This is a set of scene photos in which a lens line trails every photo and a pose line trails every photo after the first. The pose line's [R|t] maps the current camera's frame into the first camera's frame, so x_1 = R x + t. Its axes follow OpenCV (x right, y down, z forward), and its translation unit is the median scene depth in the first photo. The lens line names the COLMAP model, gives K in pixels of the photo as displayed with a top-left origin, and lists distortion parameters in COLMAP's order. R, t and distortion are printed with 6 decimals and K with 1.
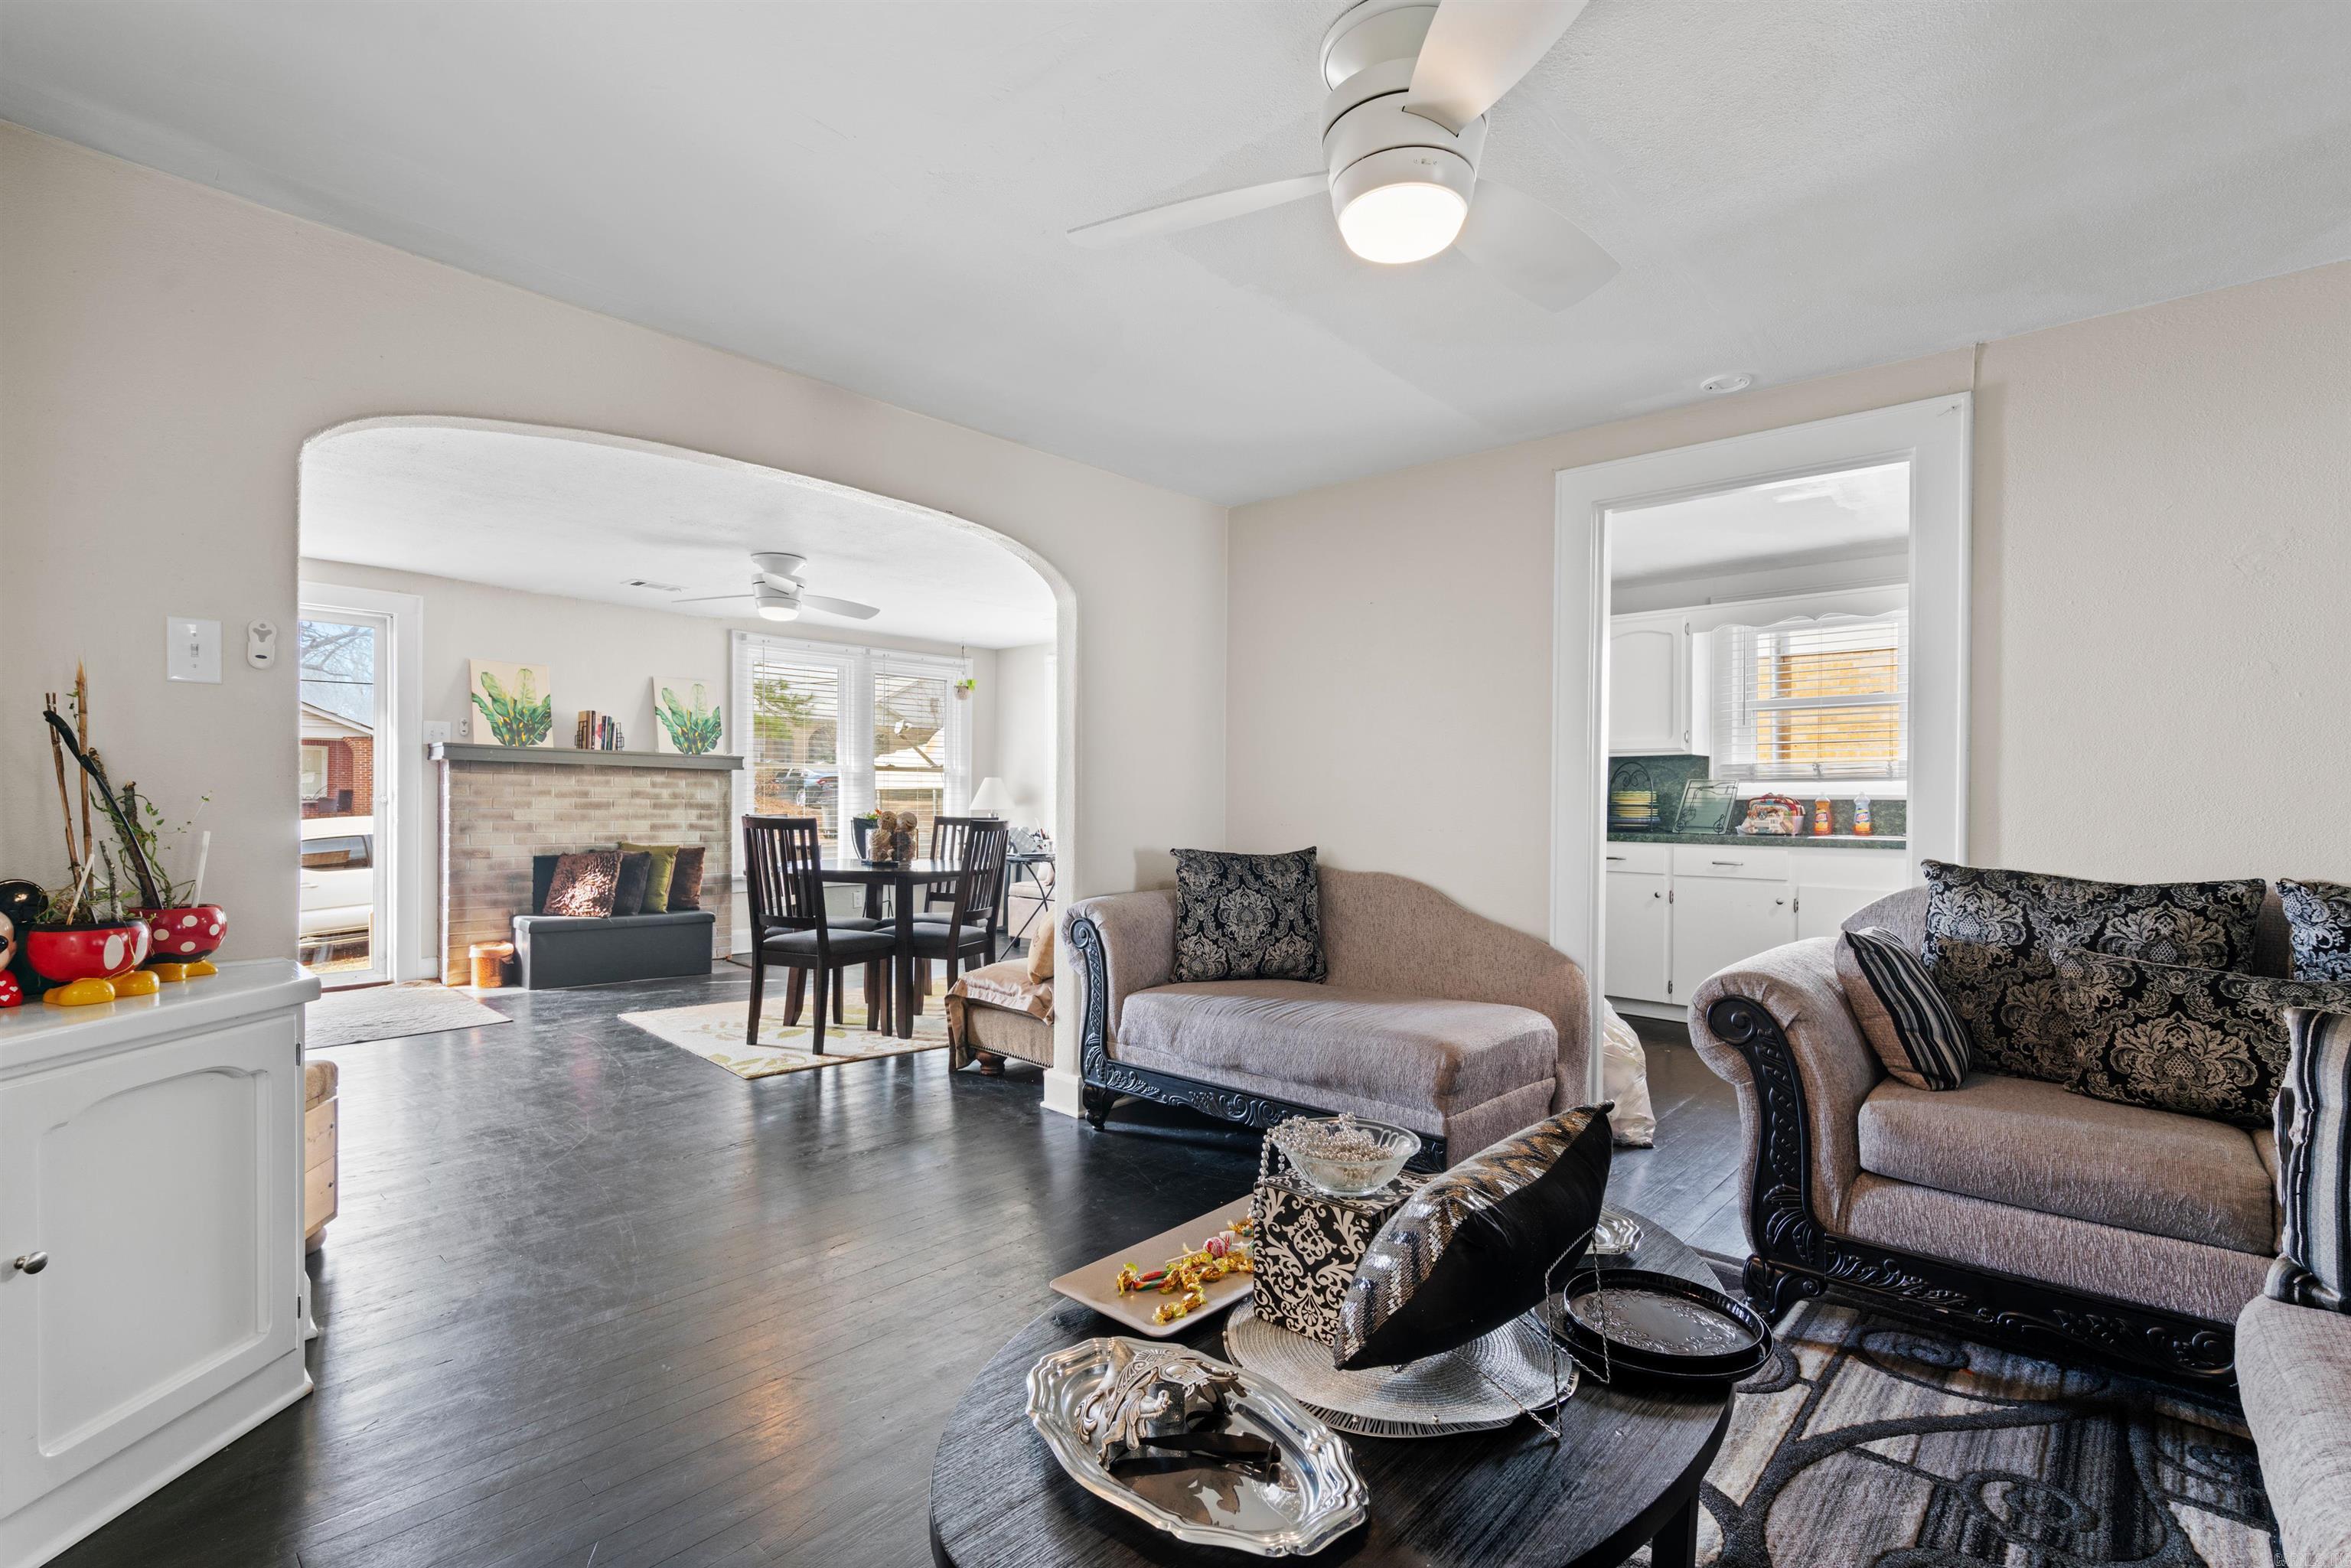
lens RADIAL K [[1054.3, 0, 1180.5], [0, 1054.3, 803.9], [0, 0, 1]] dist [-0.008174, -0.000496]
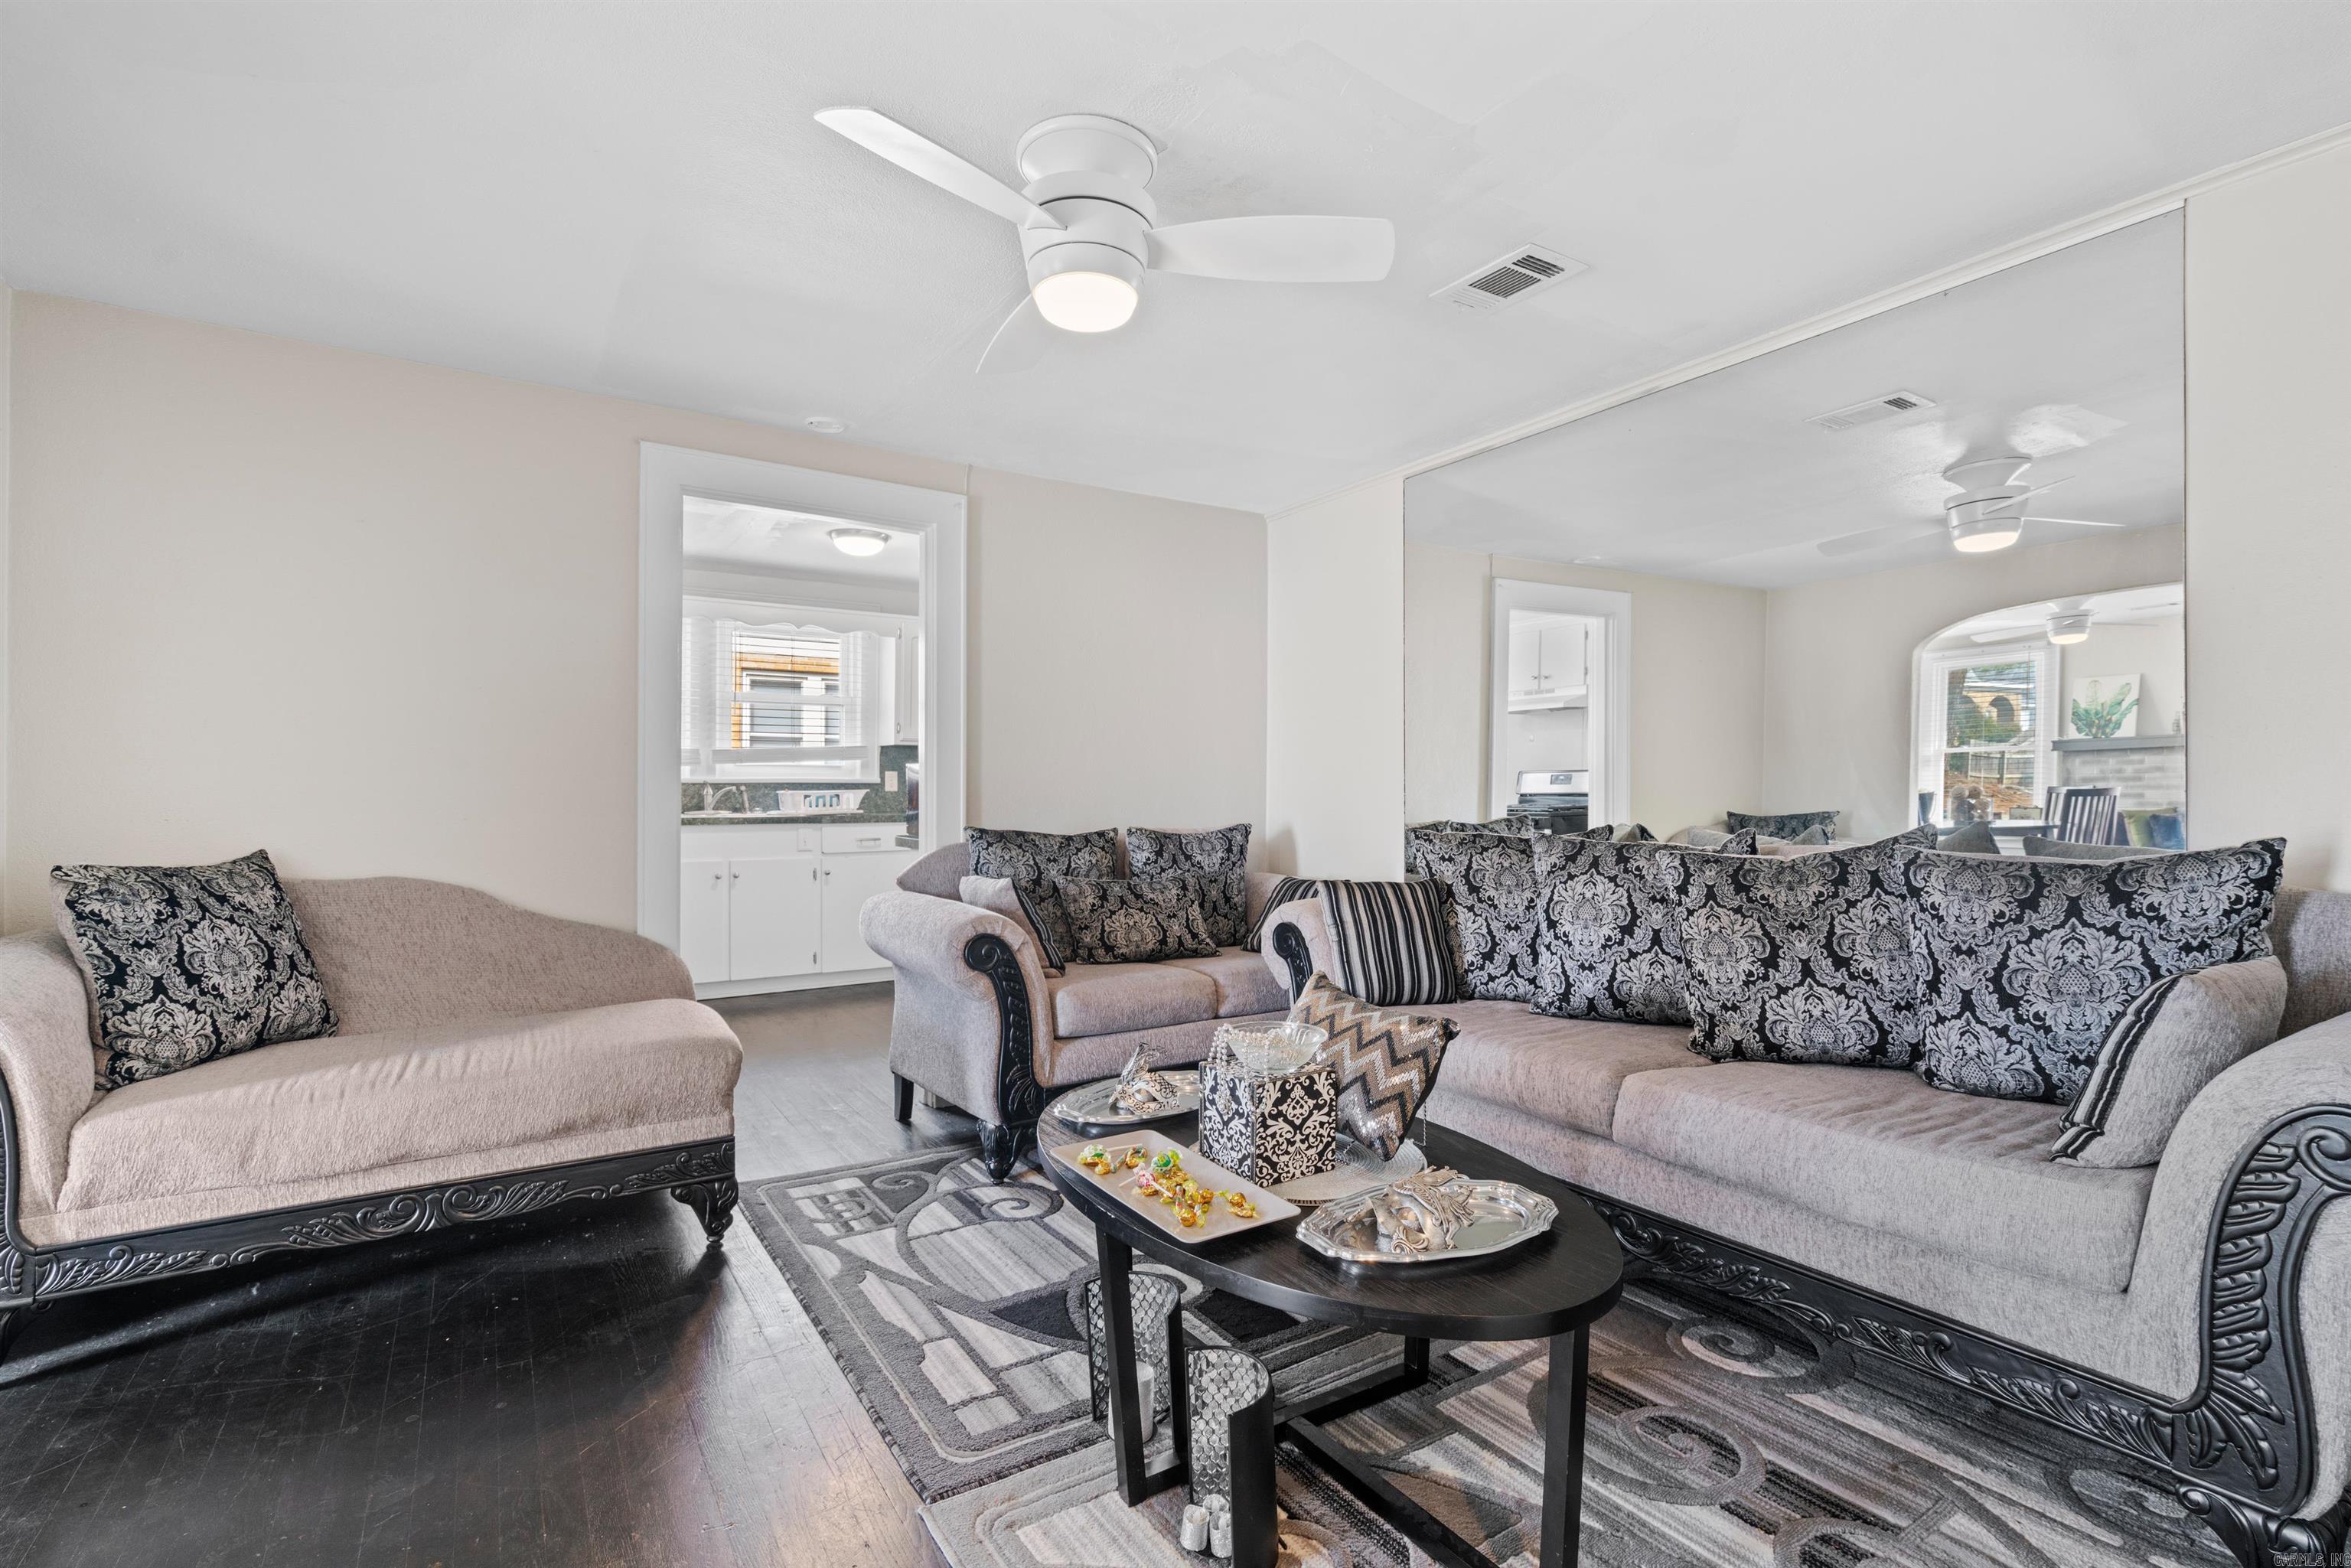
lens RADIAL K [[1054.3, 0, 1167.4], [0, 1054.3, 791.9], [0, 0, 1]] dist [-0.008174, -0.000496]
pose [[0.271254, -0.007846, 0.962476, -0.546730], [0.001413, 0.999969, 0.007753, -0.002572], [-0.962507, -0.000743, 0.271257, 0.349800]]
